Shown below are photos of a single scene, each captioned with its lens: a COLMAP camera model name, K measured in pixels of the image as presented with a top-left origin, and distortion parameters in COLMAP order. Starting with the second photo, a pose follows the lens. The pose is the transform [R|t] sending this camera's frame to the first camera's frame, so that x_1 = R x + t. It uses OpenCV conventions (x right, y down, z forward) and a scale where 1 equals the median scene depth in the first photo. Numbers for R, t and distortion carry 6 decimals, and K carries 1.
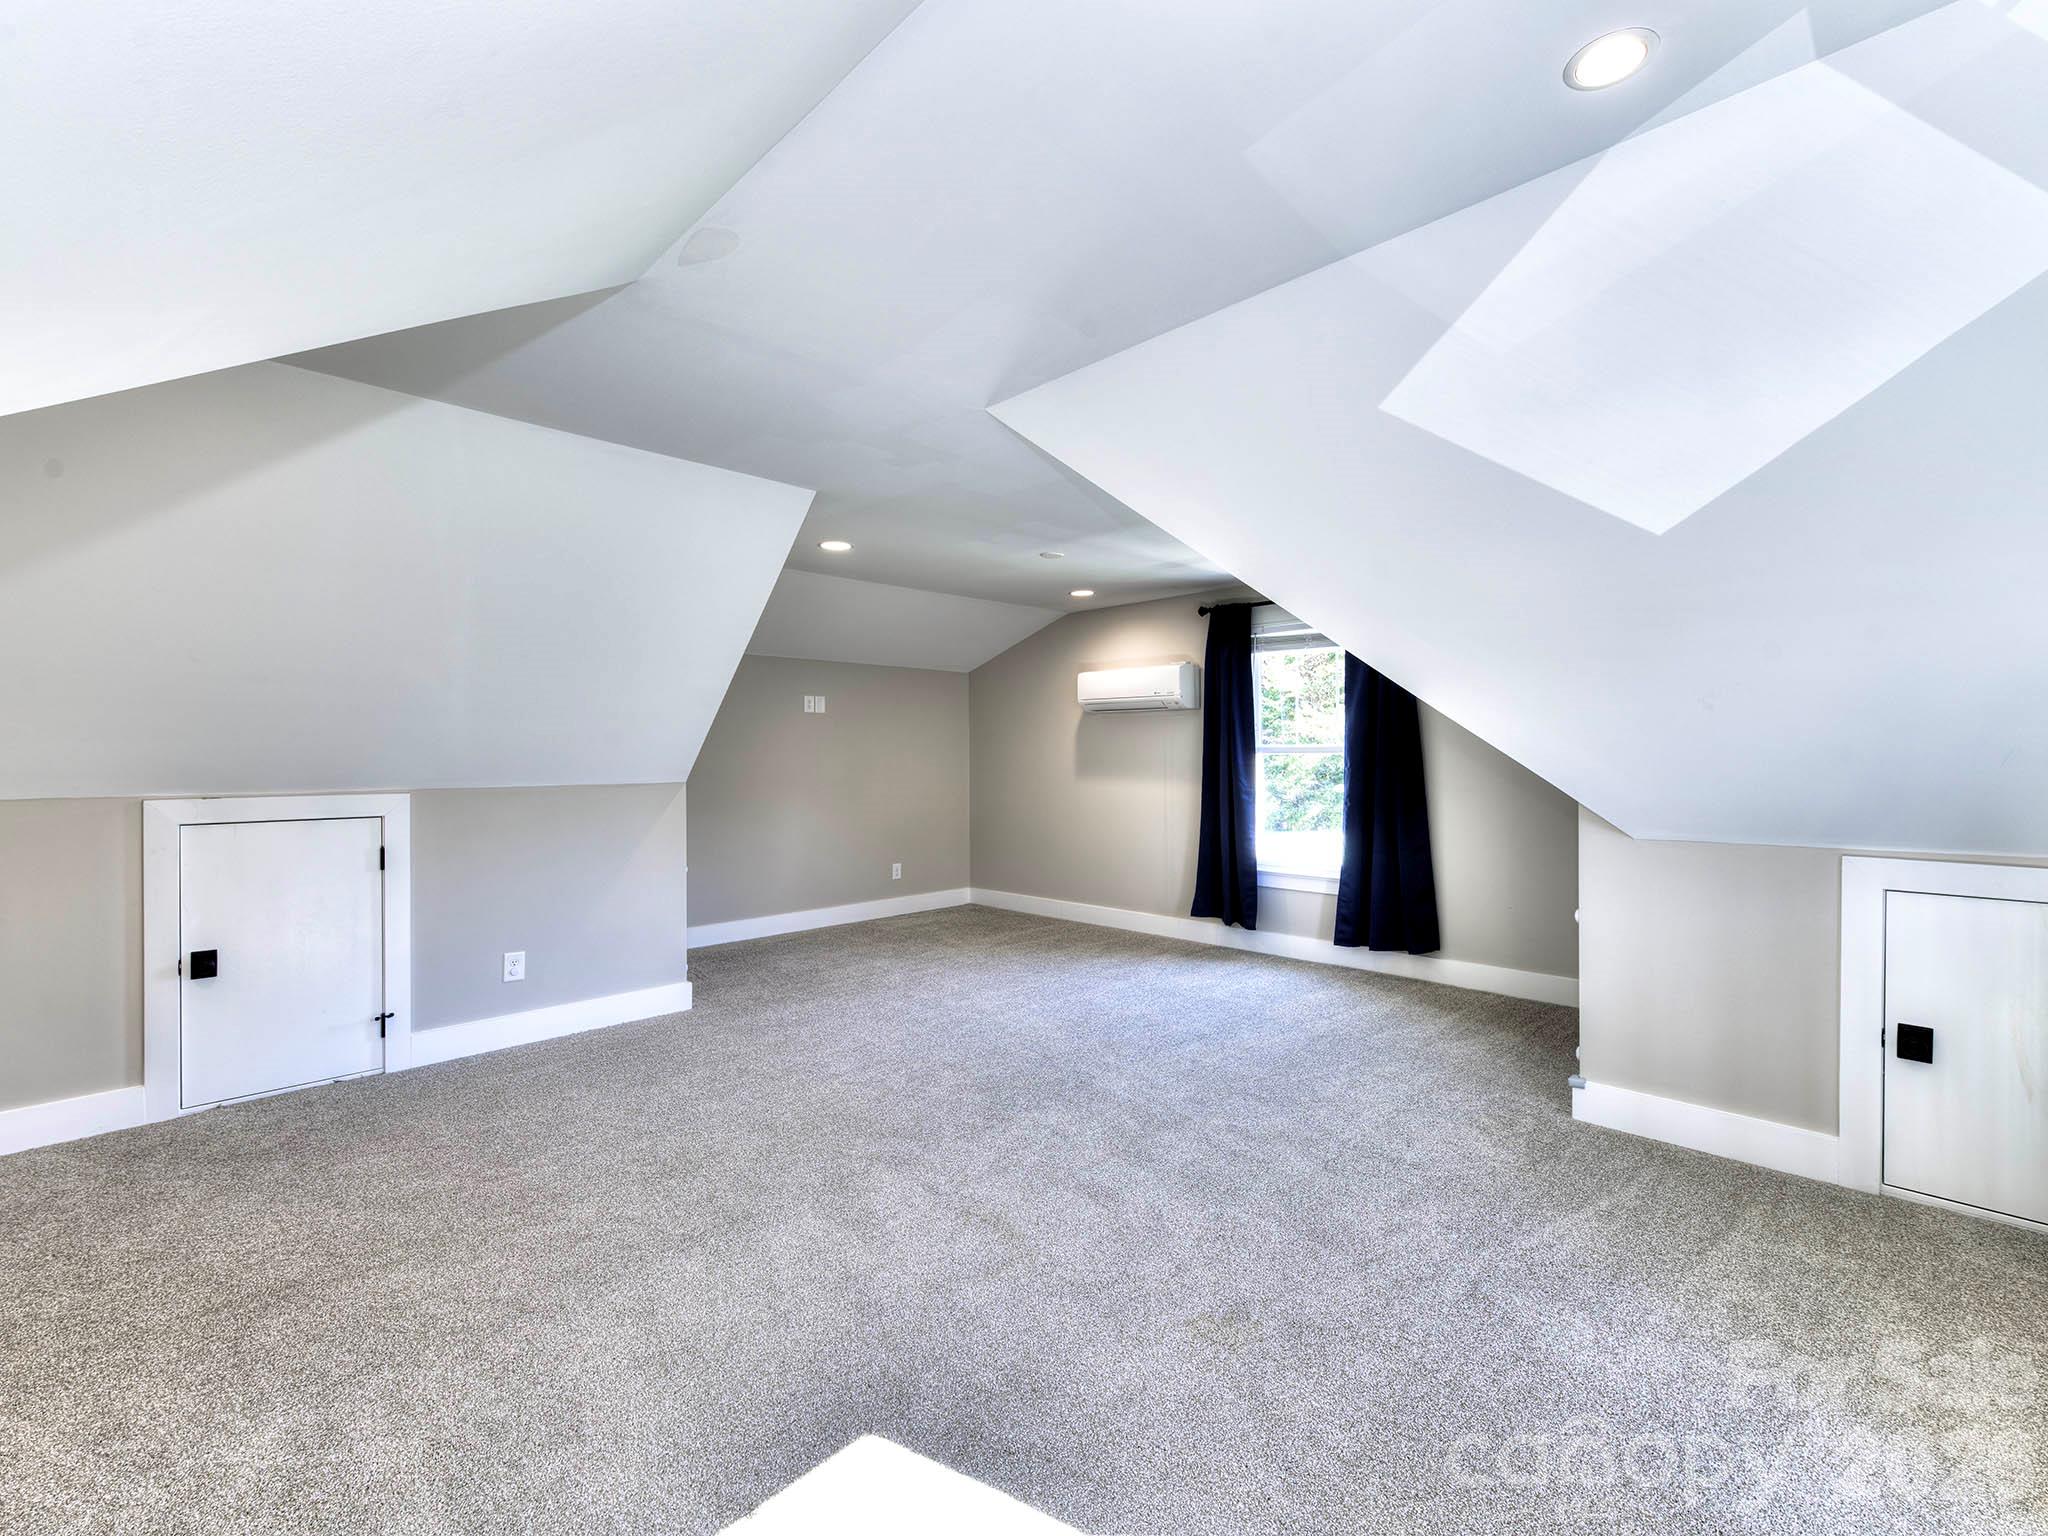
lens RADIAL K [[889.9, 0, 1019.3], [0, 889.9, 759.8], [0, 0, 1]] dist [0.013485, -0.004440]
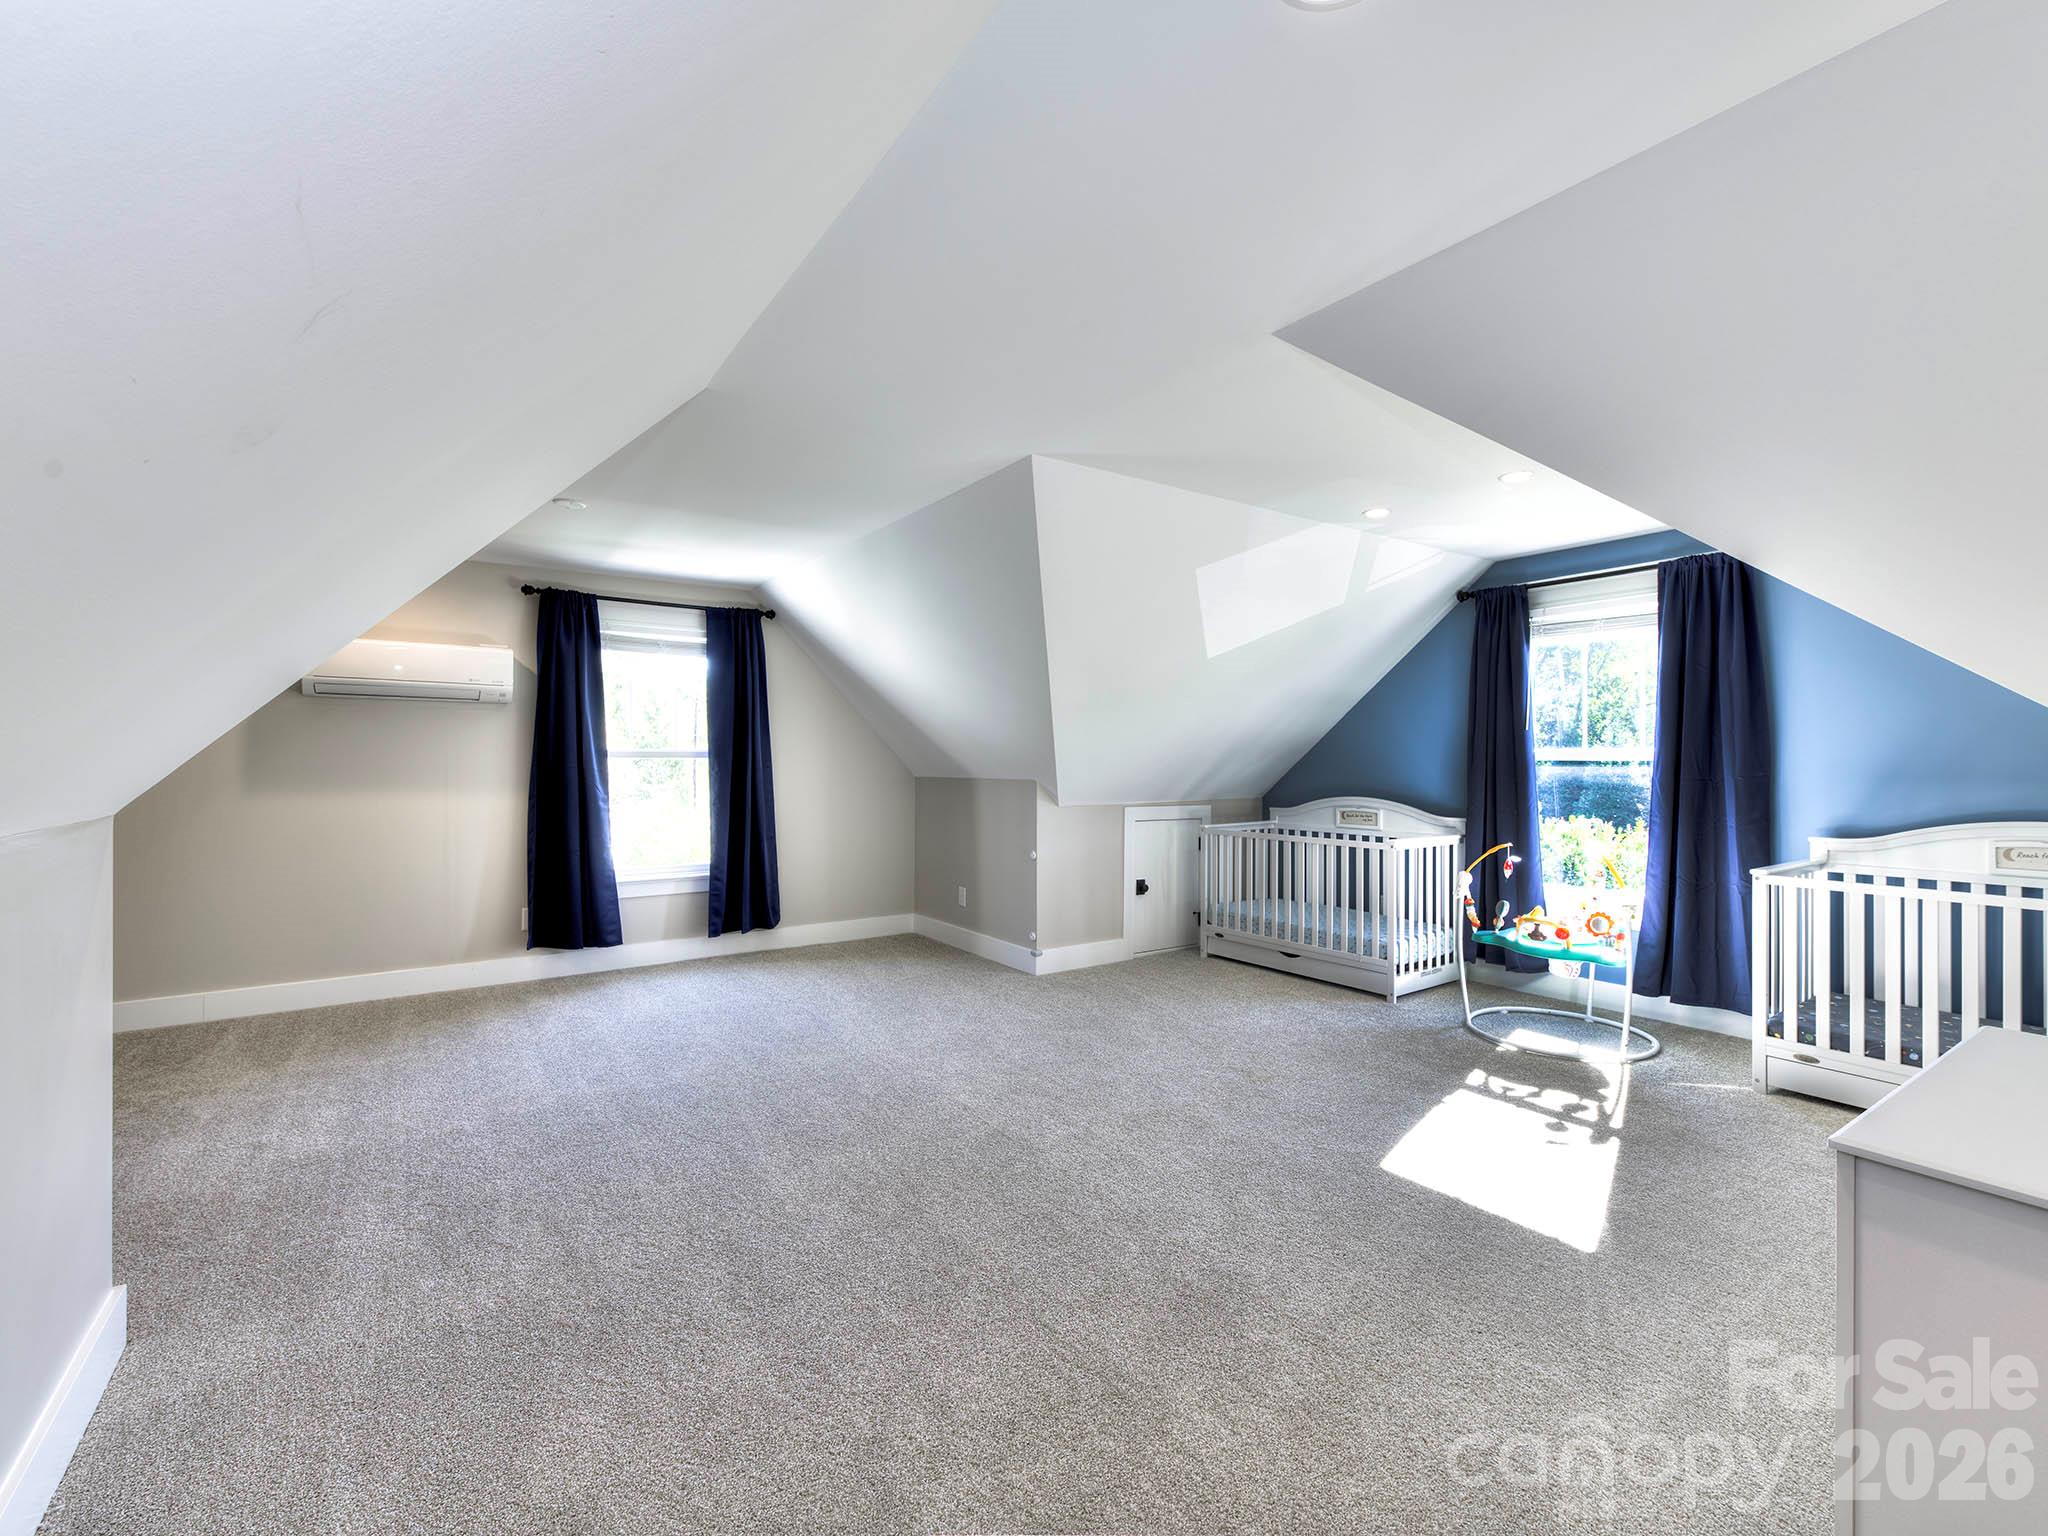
lens RADIAL K [[889.9, 0, 1019.3], [0, 889.9, 759.8], [0, 0, 1]] dist [0.013485, -0.004440]
pose [[0.178852, 0.002403, 0.983873, -0.594873], [0.002668, 0.999992, -0.002928, -0.001015], [-0.983872, 0.003149, 0.178844, 0.418453]]
